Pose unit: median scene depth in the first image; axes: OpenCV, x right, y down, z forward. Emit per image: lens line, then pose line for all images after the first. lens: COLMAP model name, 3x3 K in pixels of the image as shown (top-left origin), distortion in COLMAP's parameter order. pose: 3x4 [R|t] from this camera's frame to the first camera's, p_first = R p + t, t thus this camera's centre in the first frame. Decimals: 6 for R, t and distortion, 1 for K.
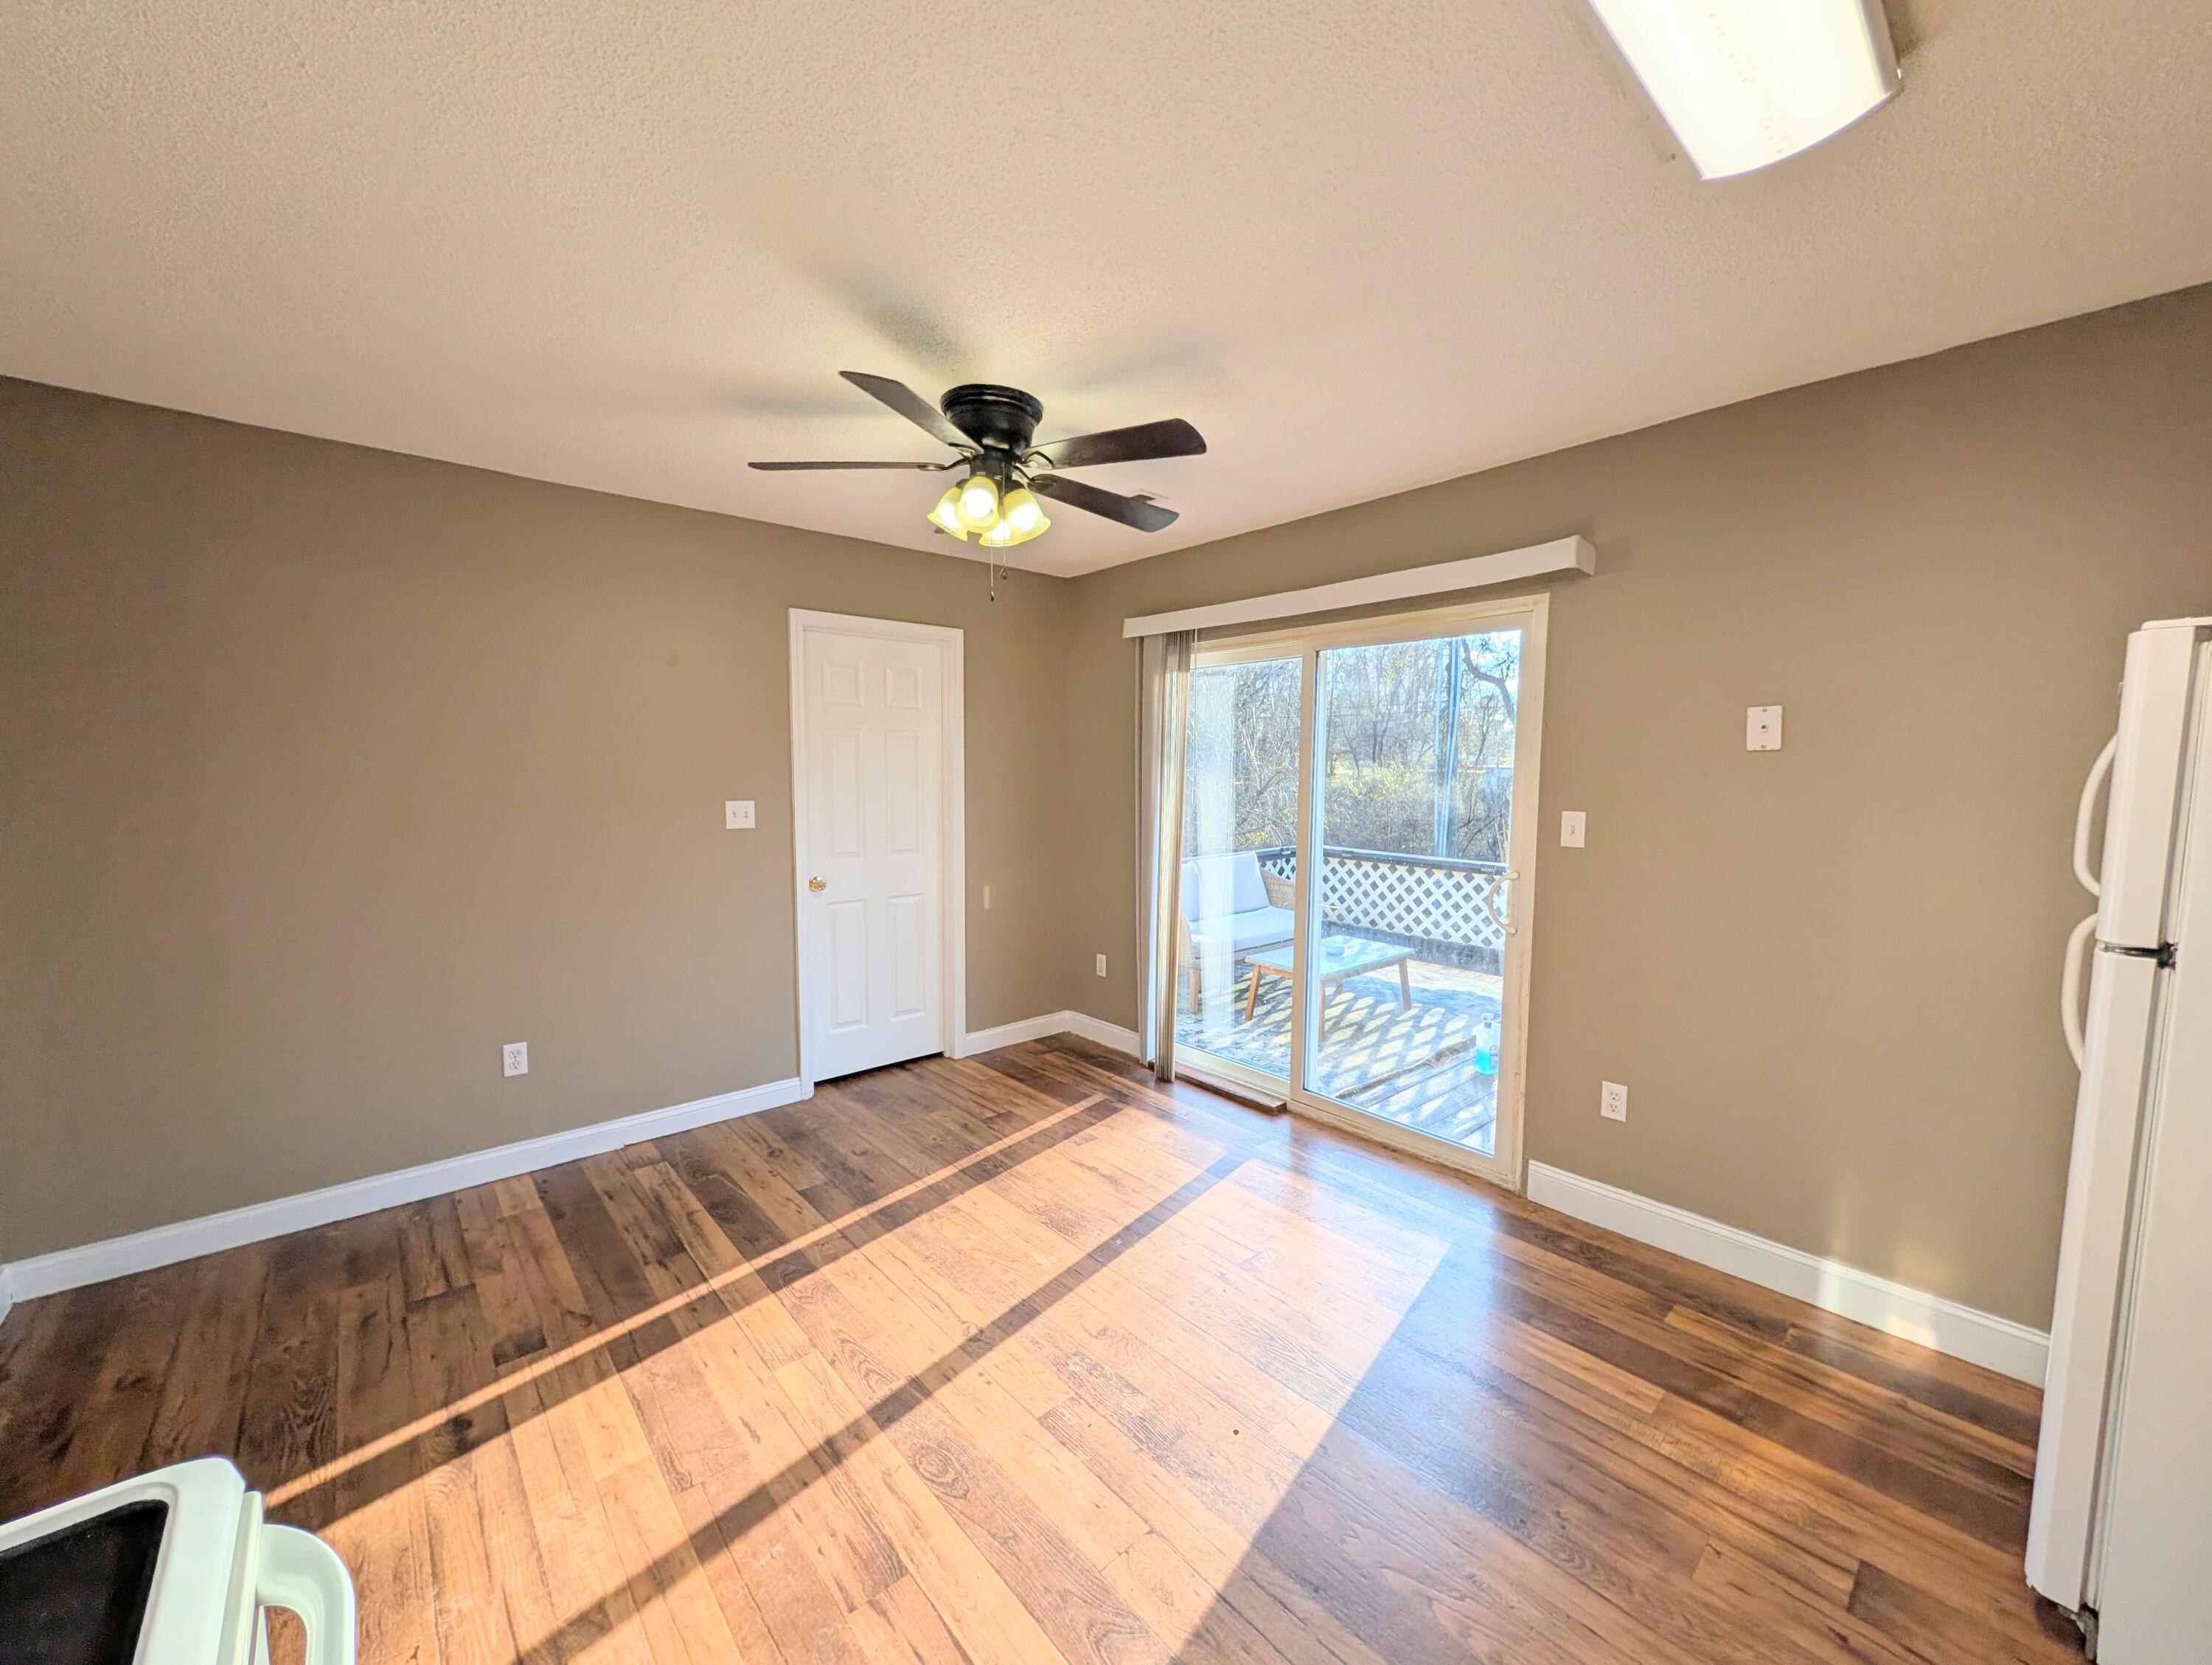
lens RADIAL K [[850.7, 0, 1111.8], [0, 850.7, 835.3], [0, 0, 1]] dist [0.000455, -0.000480]
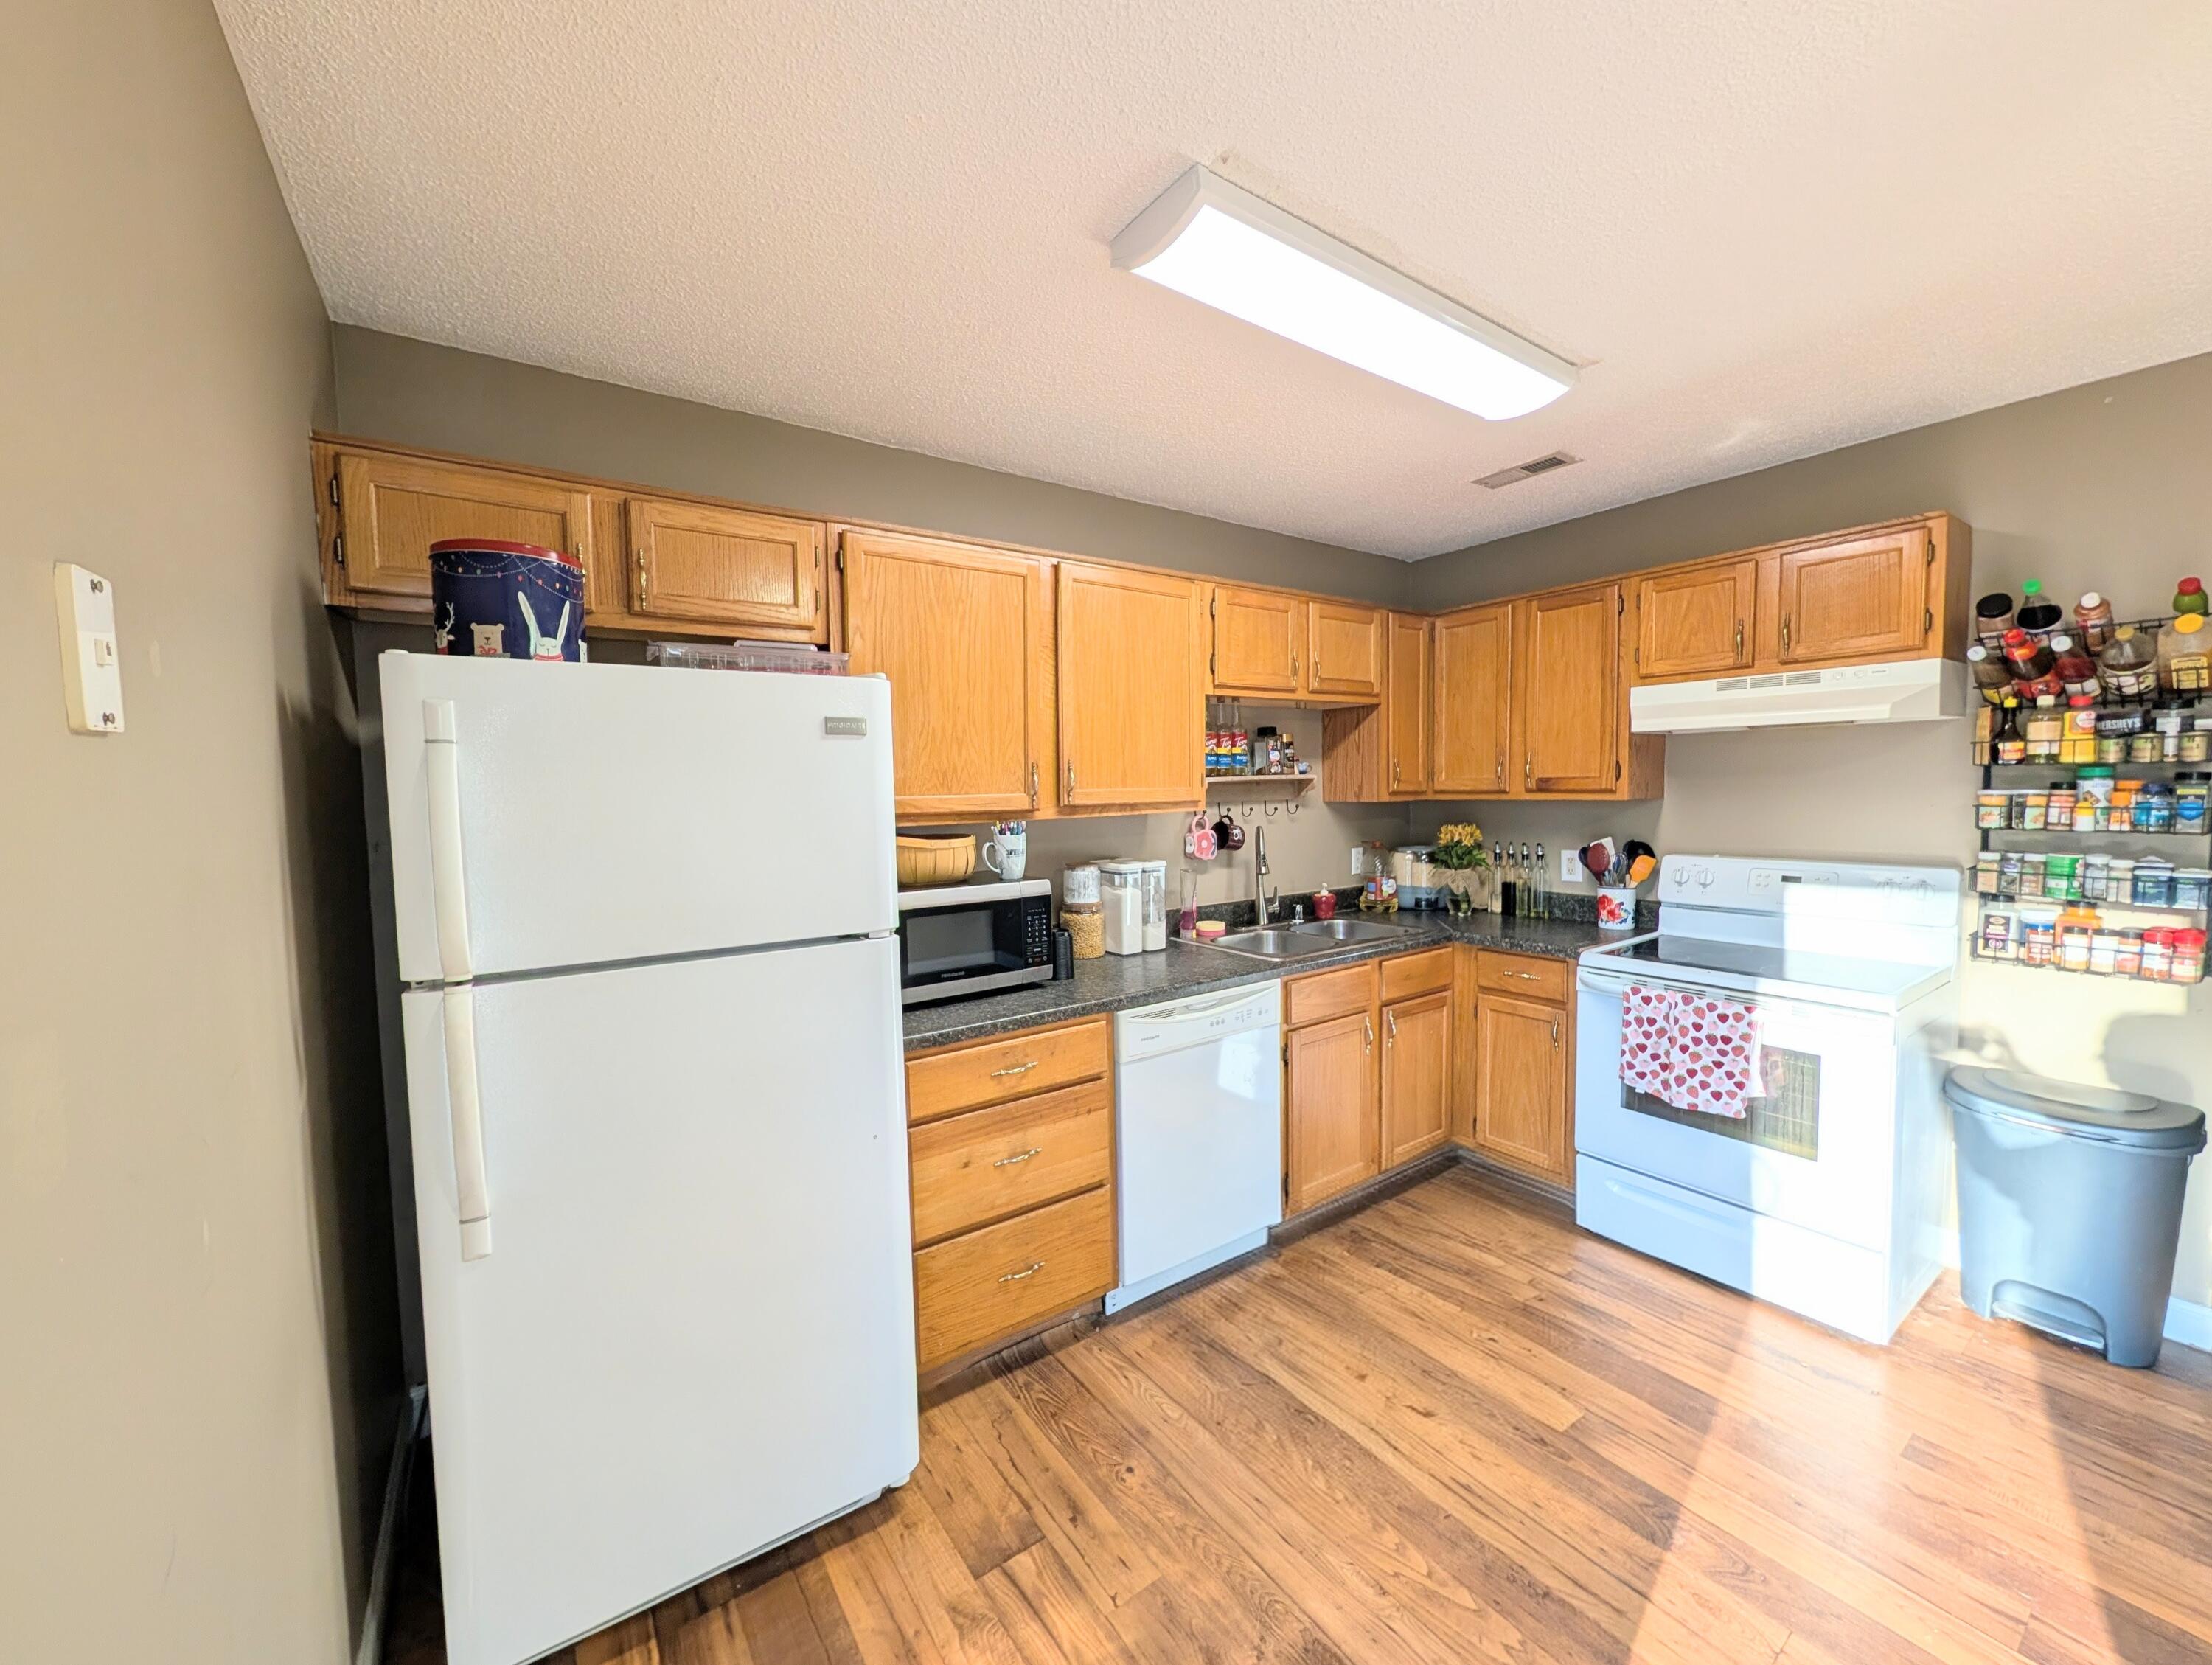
lens RADIAL K [[850.7, 0, 1098.9], [0, 850.7, 837.4], [0, 0, 1]] dist [0.000455, -0.000480]
pose [[-0.993421, 0.011077, 0.113984, 0.414690], [0.026459, 0.990583, 0.134335, -0.094316], [-0.111423, 0.136467, -0.984358, 1.247465]]
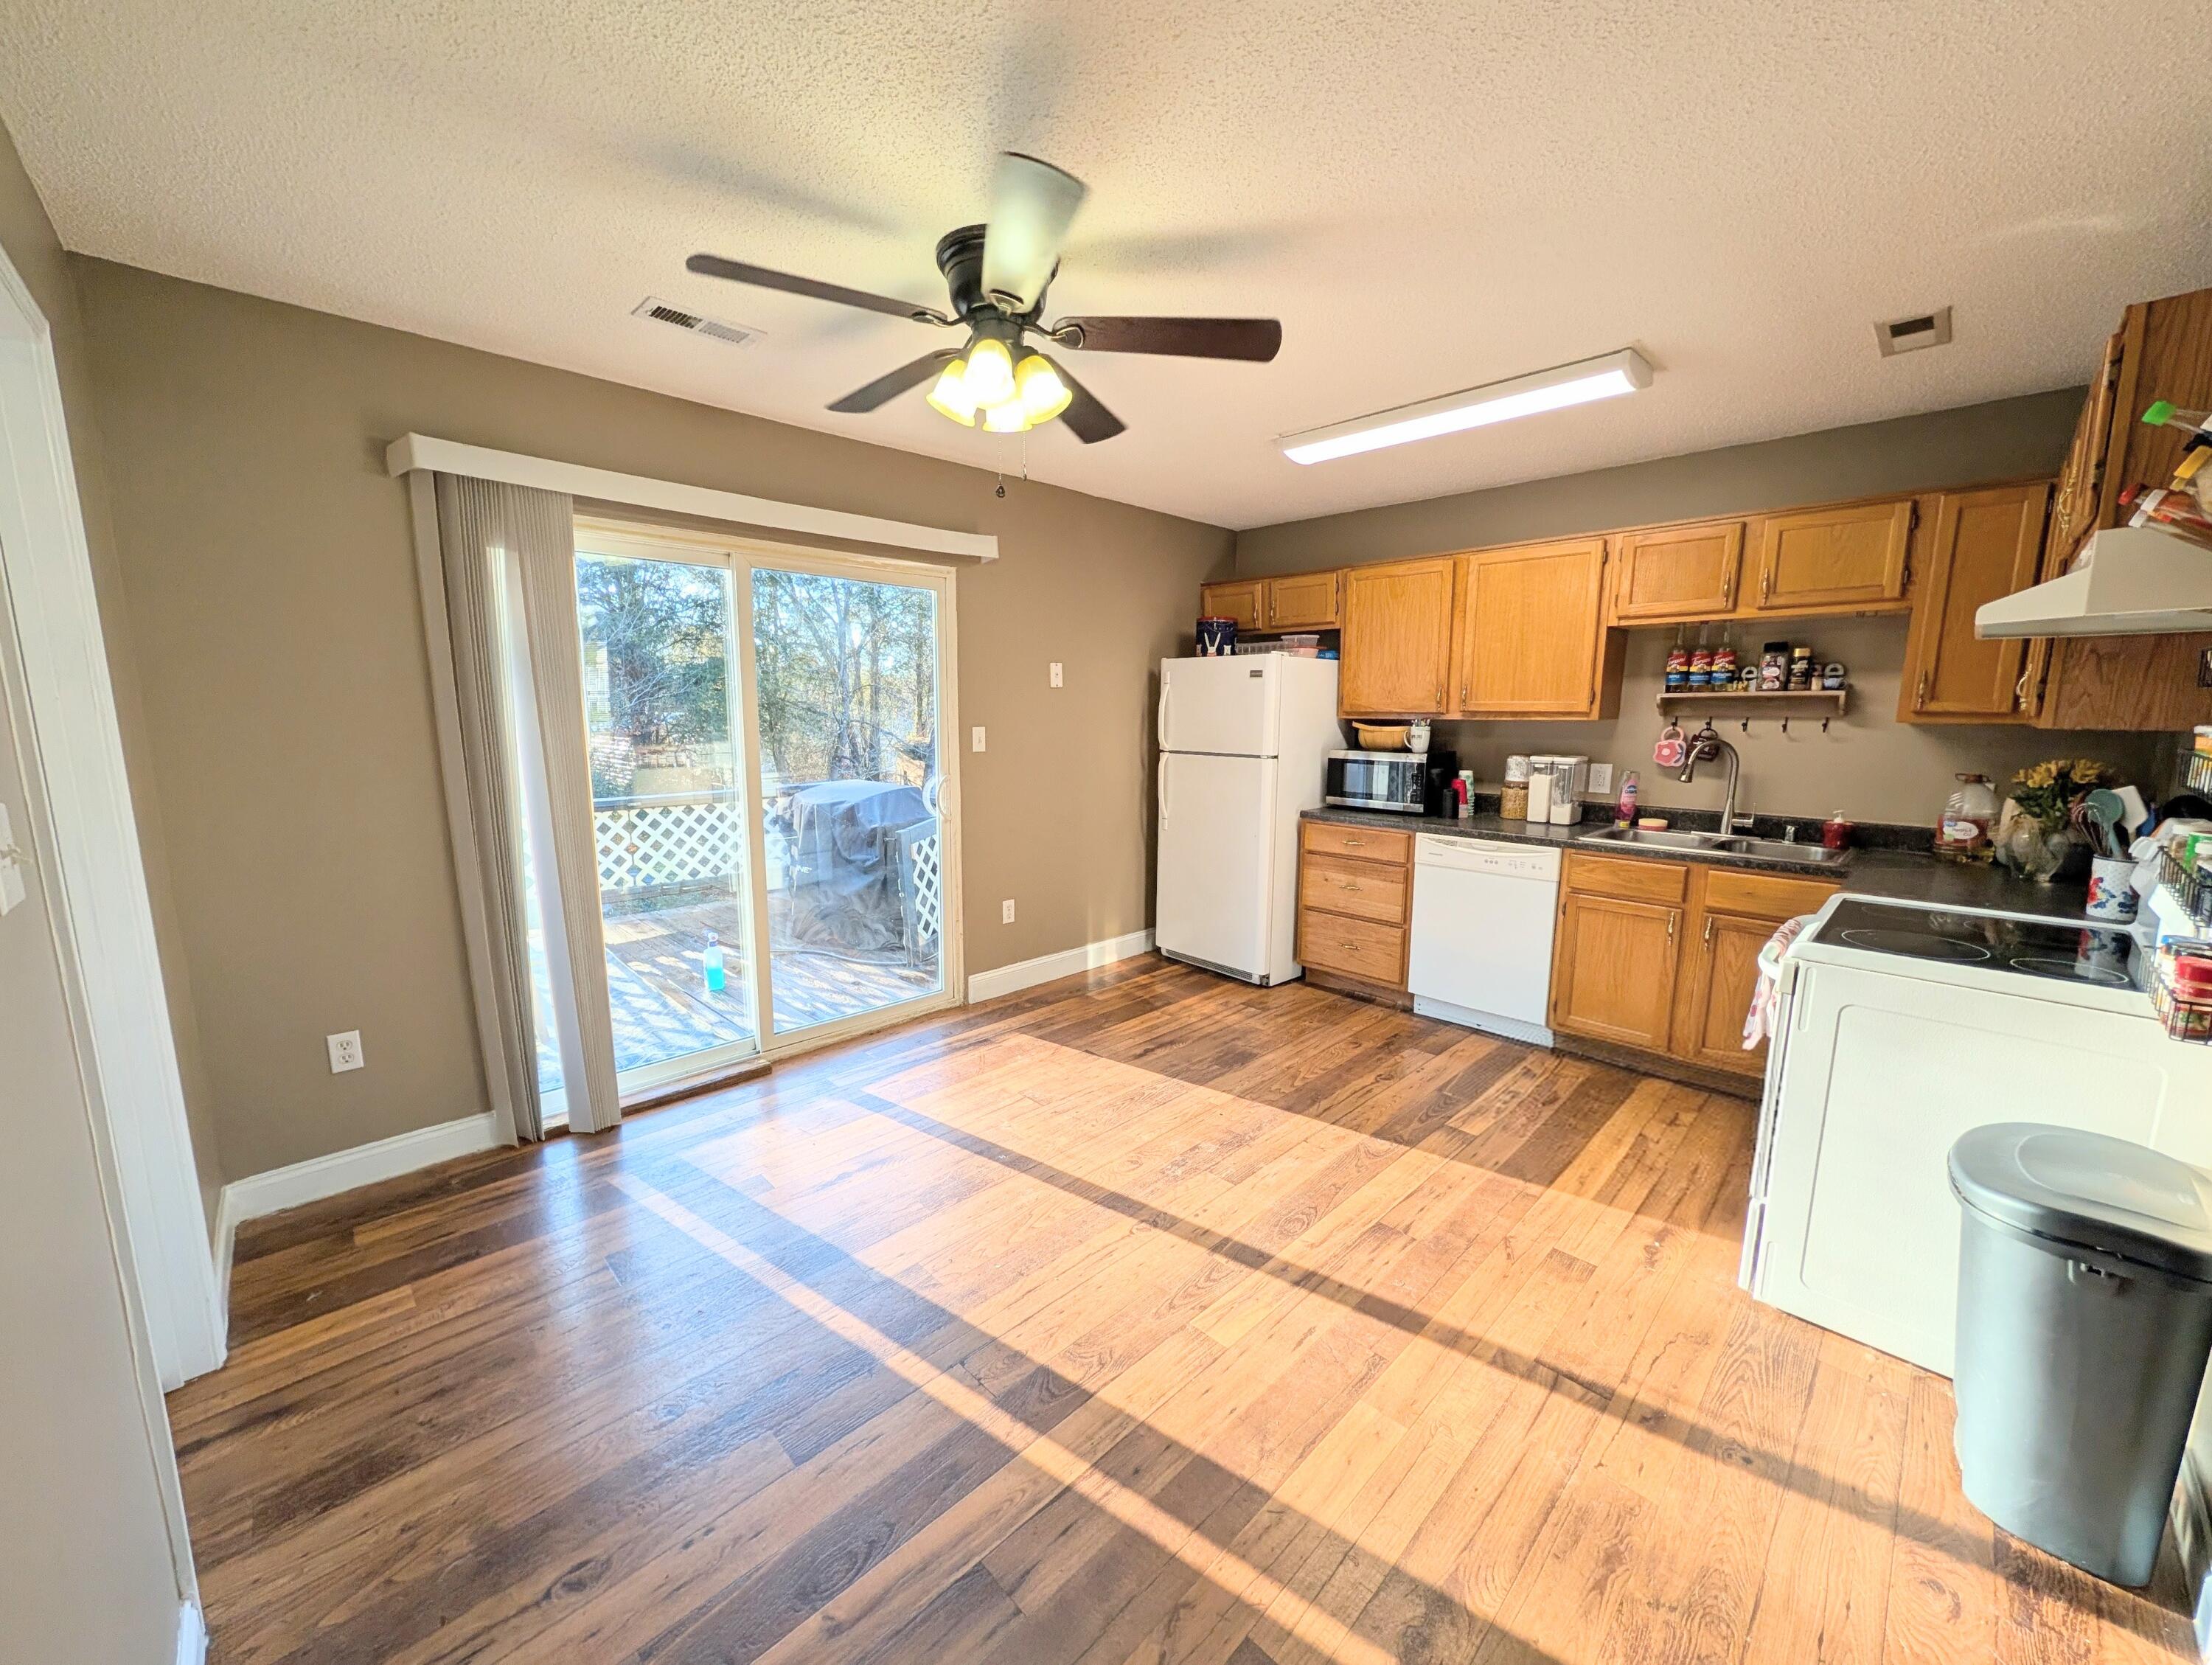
lens RADIAL K [[850.7, 0, 1107.3], [0, 850.7, 840.5], [0, 0, 1]] dist [0.000455, -0.000480]
pose [[-0.050063, -0.163698, 0.985239, -1.077162], [0.074170, 0.983143, 0.167118, -0.074215], [-0.995988, 0.081442, -0.037077, 0.988019]]
